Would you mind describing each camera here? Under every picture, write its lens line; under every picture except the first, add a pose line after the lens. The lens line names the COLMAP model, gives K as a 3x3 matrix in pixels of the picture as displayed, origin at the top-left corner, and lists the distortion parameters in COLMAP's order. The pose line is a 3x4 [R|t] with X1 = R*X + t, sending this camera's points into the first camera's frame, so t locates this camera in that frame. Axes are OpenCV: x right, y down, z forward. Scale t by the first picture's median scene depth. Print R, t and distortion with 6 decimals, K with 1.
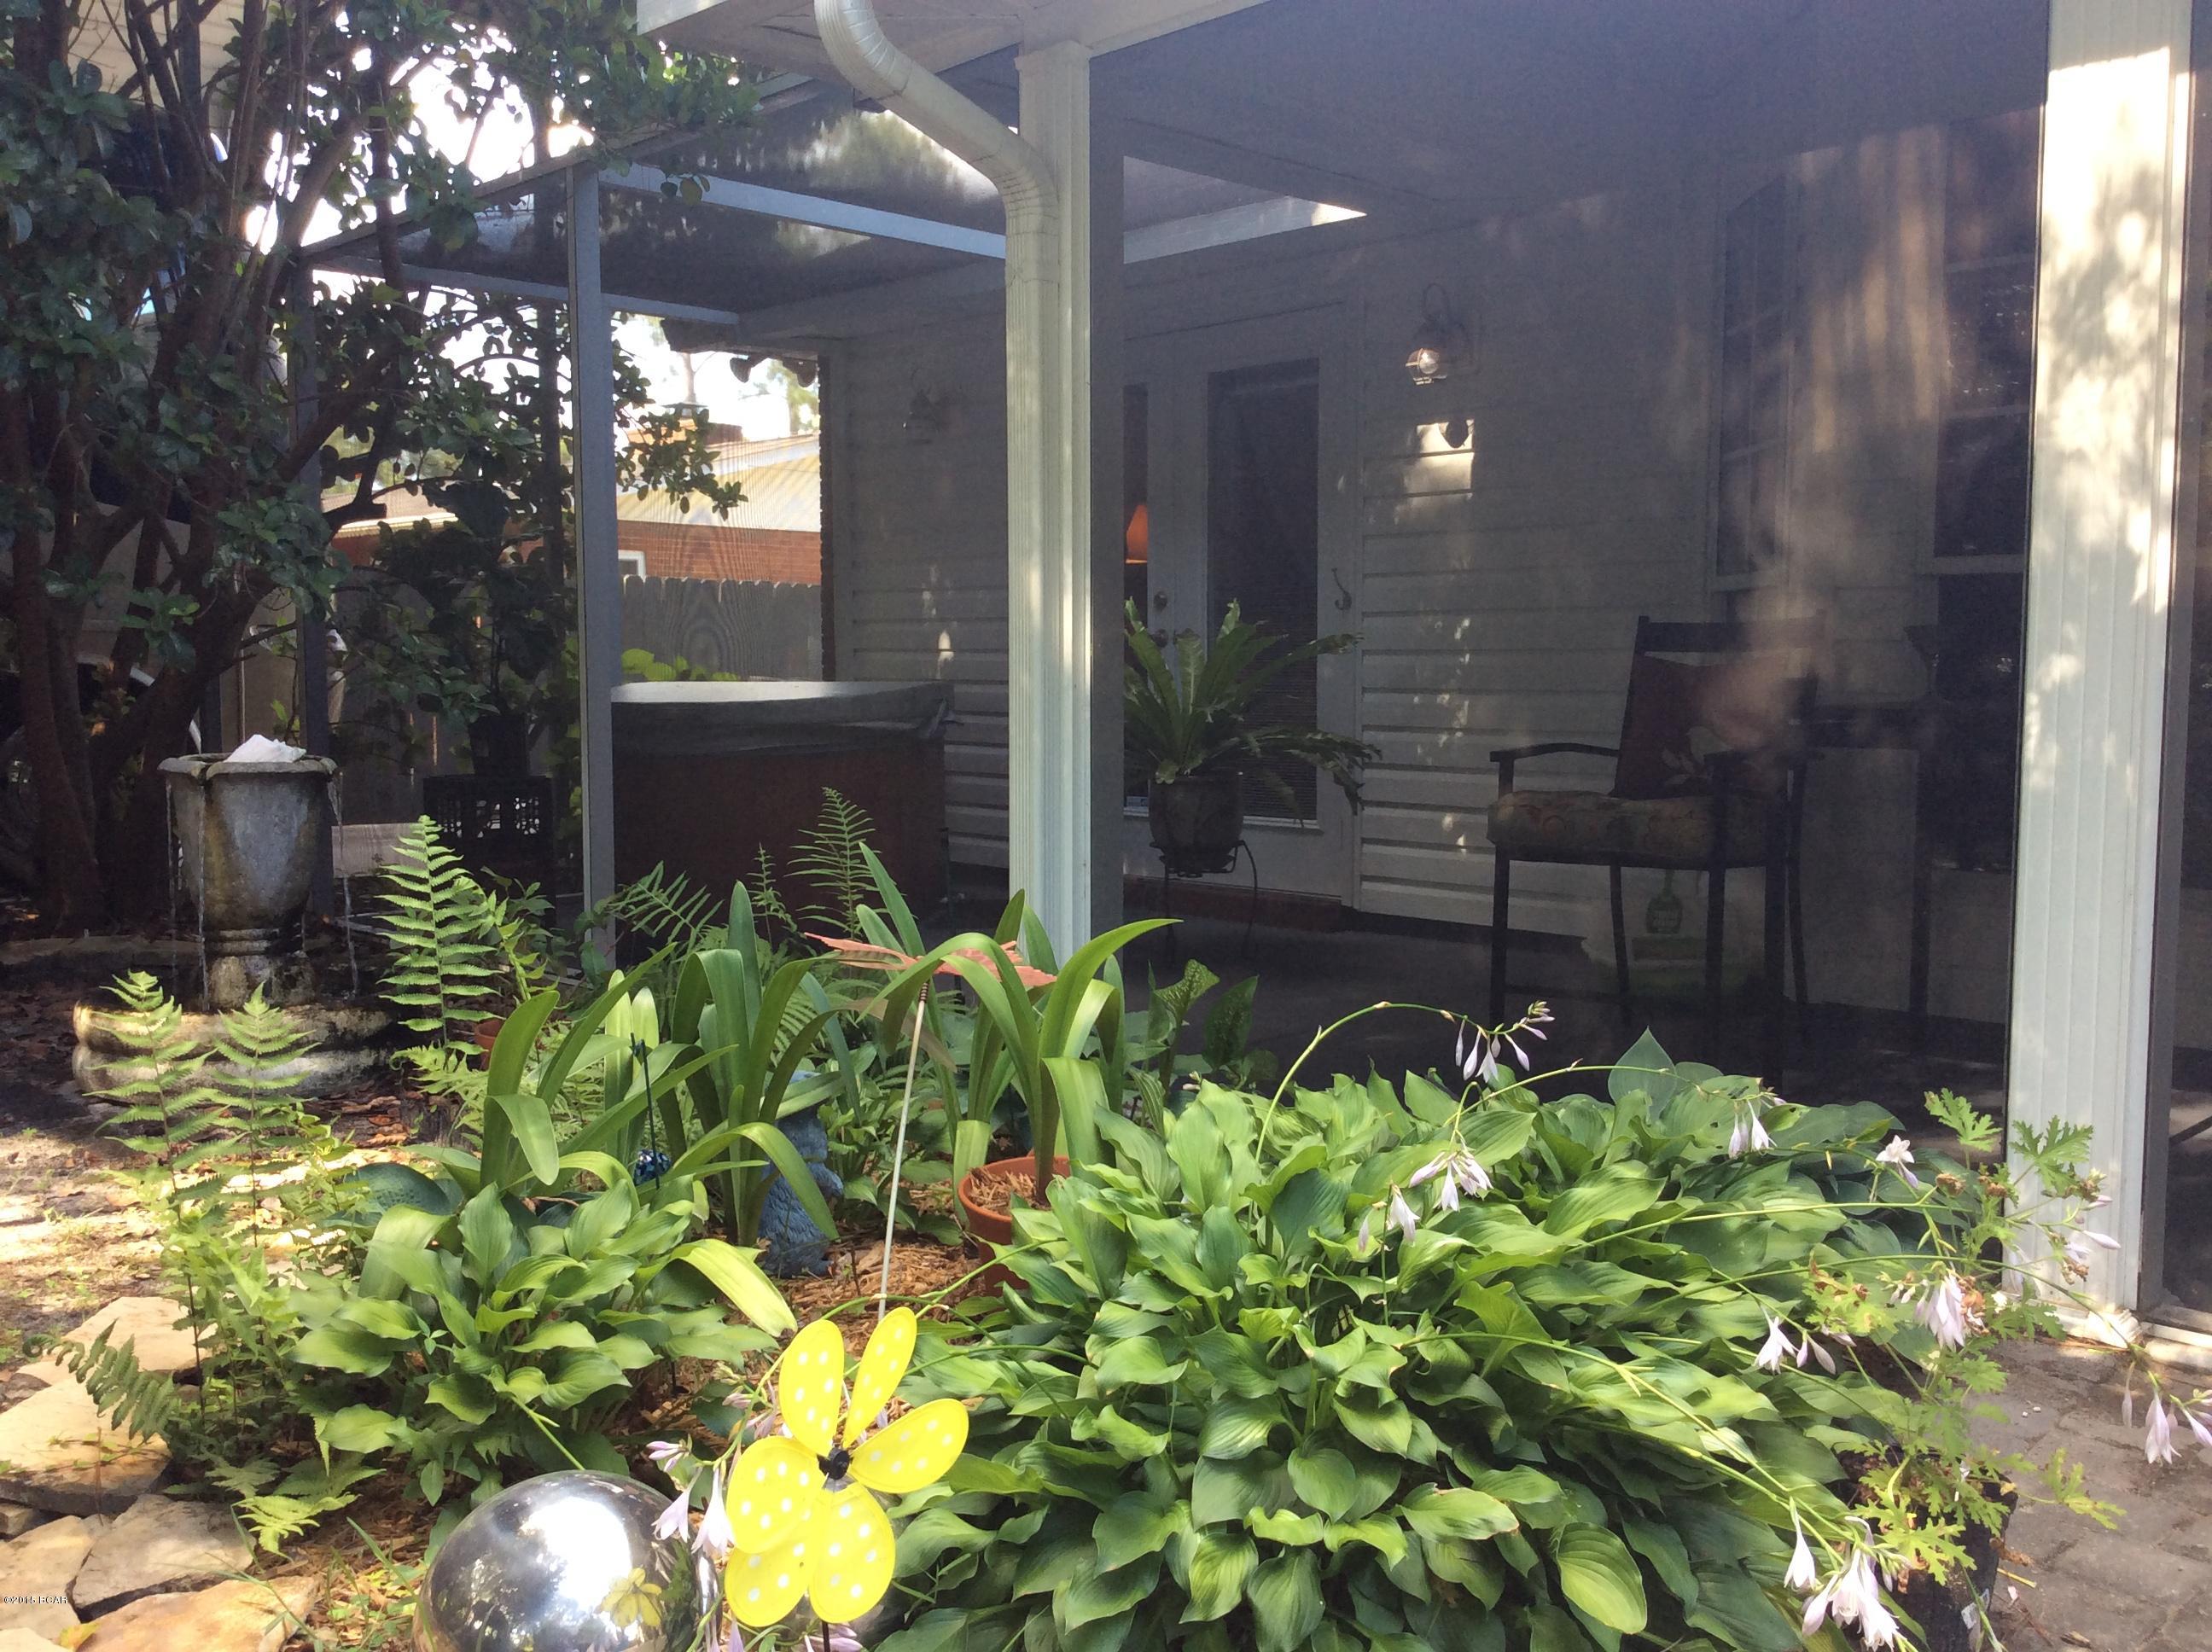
lens RADIAL K [[2024.4, 0, 1103.2], [0, 2024.4, 828.9], [0, 0, 1]] dist [0.143863, -0.302023]
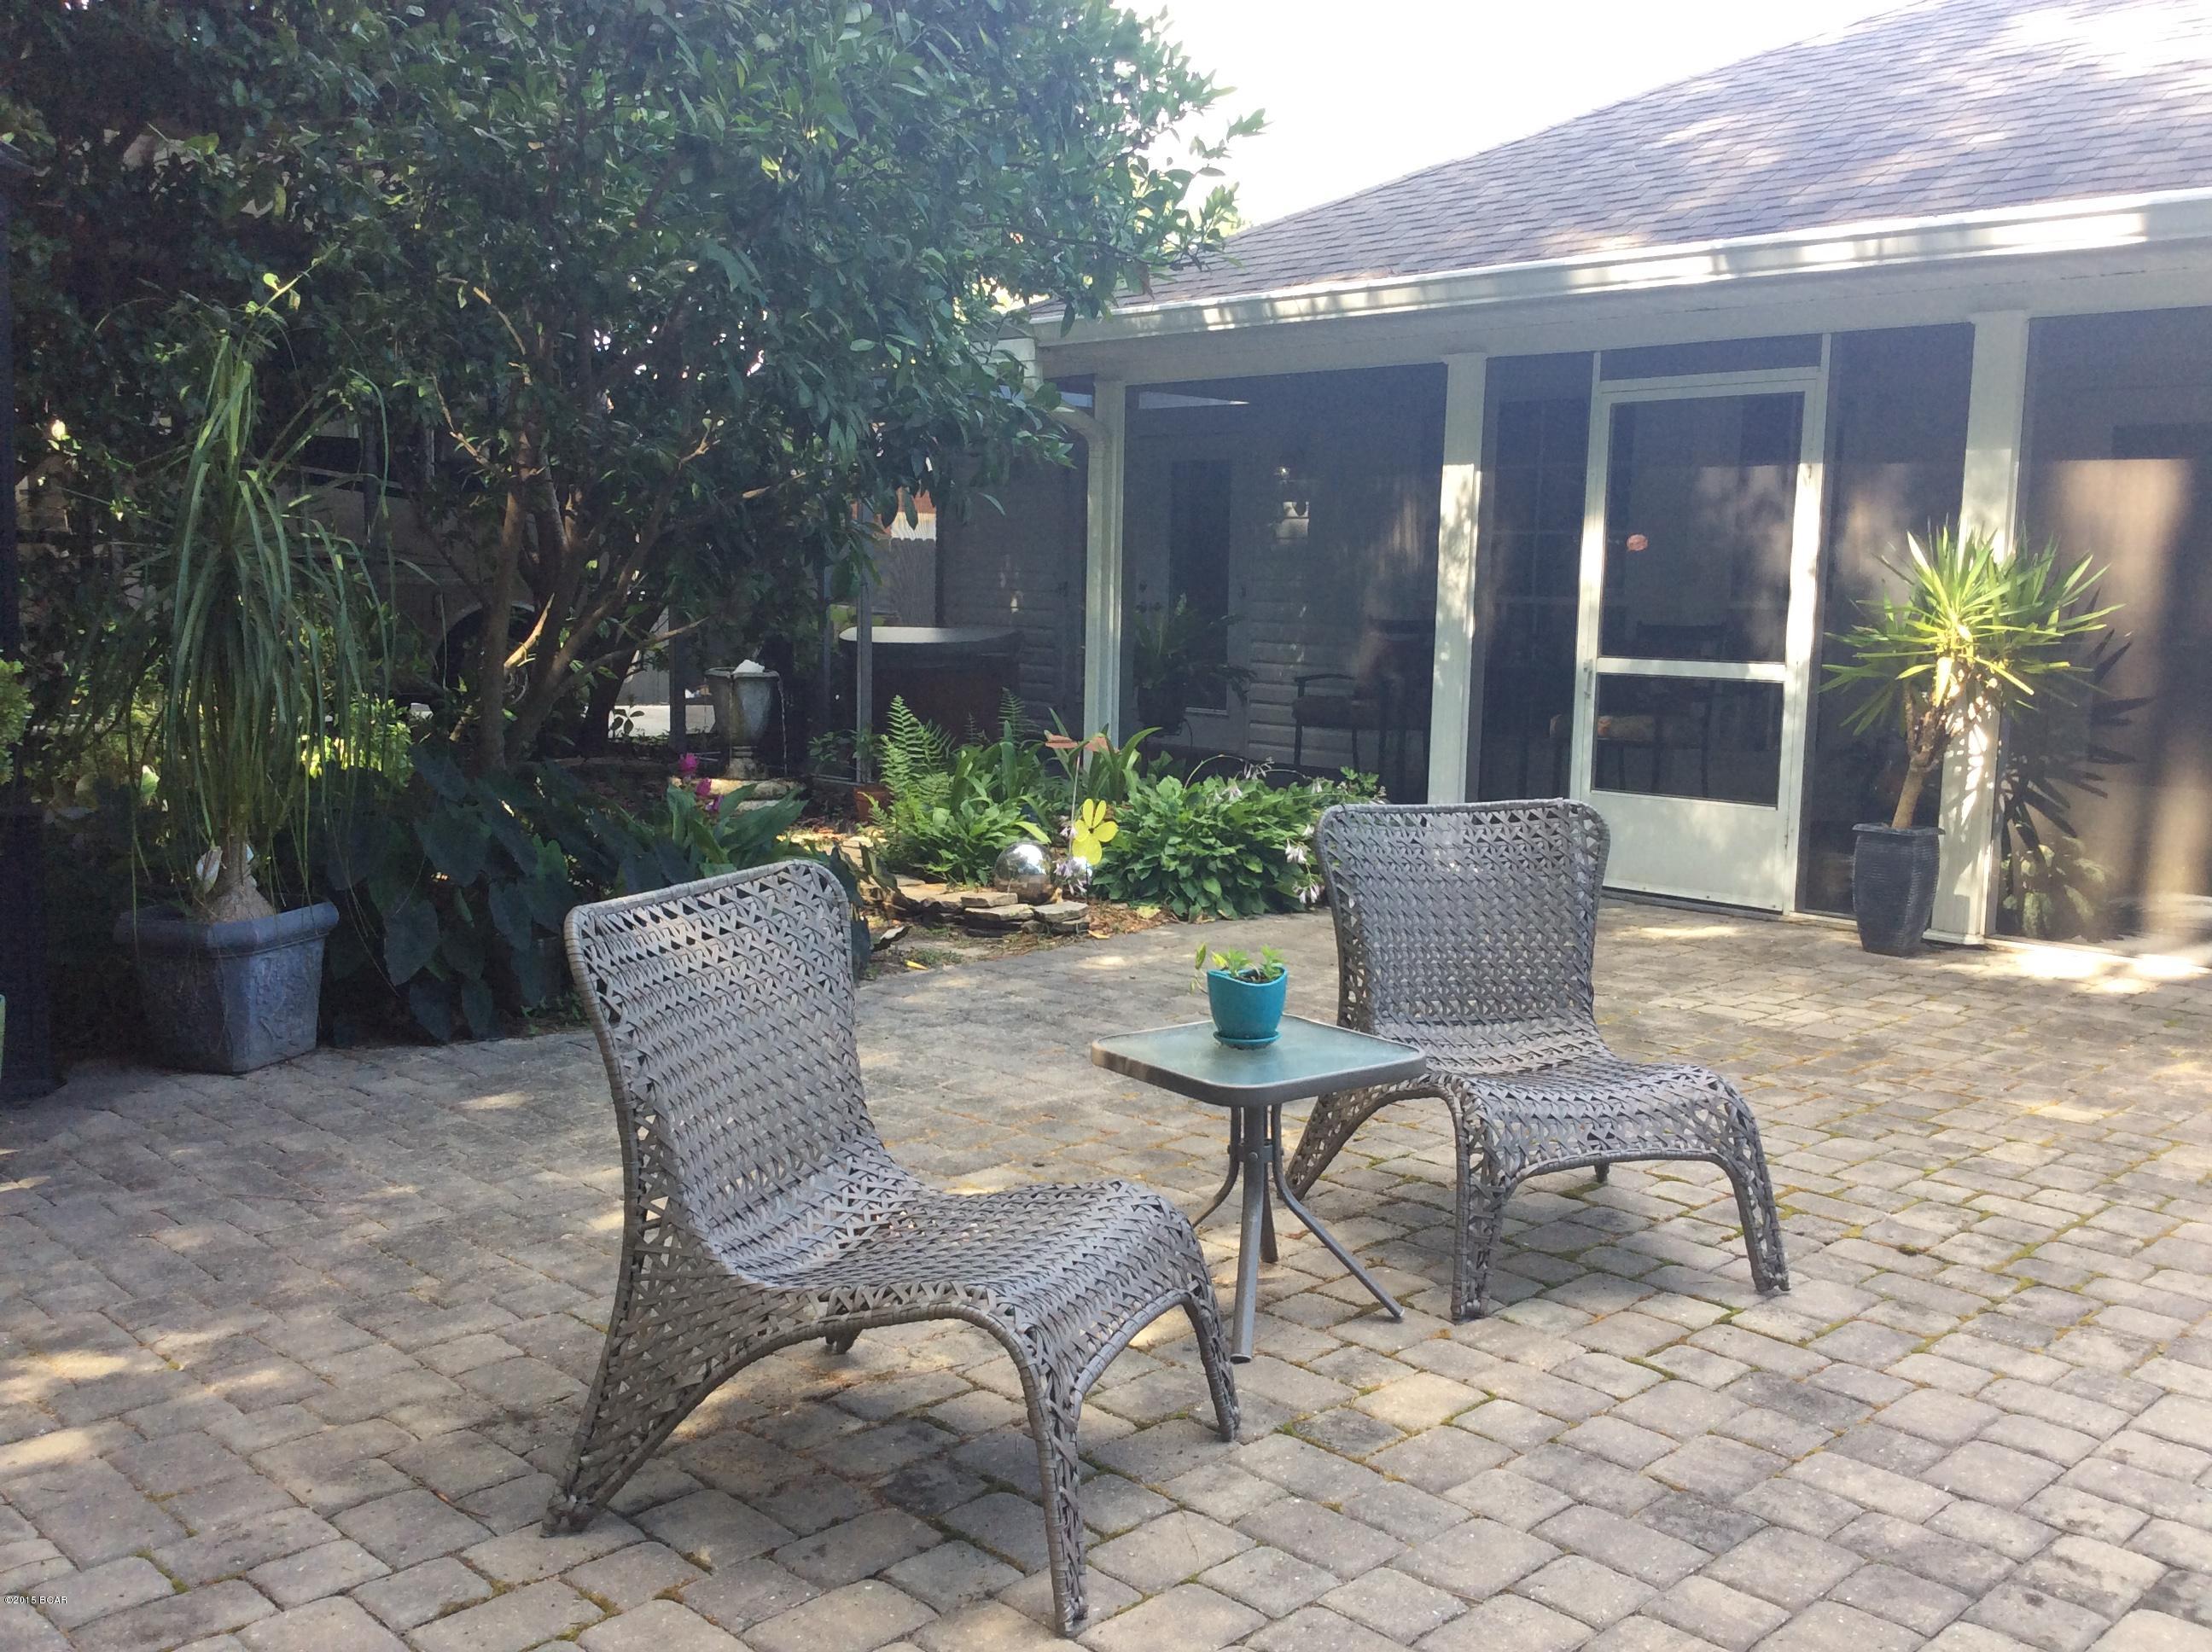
lens RADIAL K [[2024.4, 0, 1103.2], [0, 2024.4, 828.9], [0, 0, 1]] dist [0.143863, -0.302023]
pose [[0.999460, 0.020325, 0.025821, -0.124853], [-0.021530, 0.998649, 0.047289, 0.046246], [-0.024825, -0.047819, 0.998547, -2.067104]]
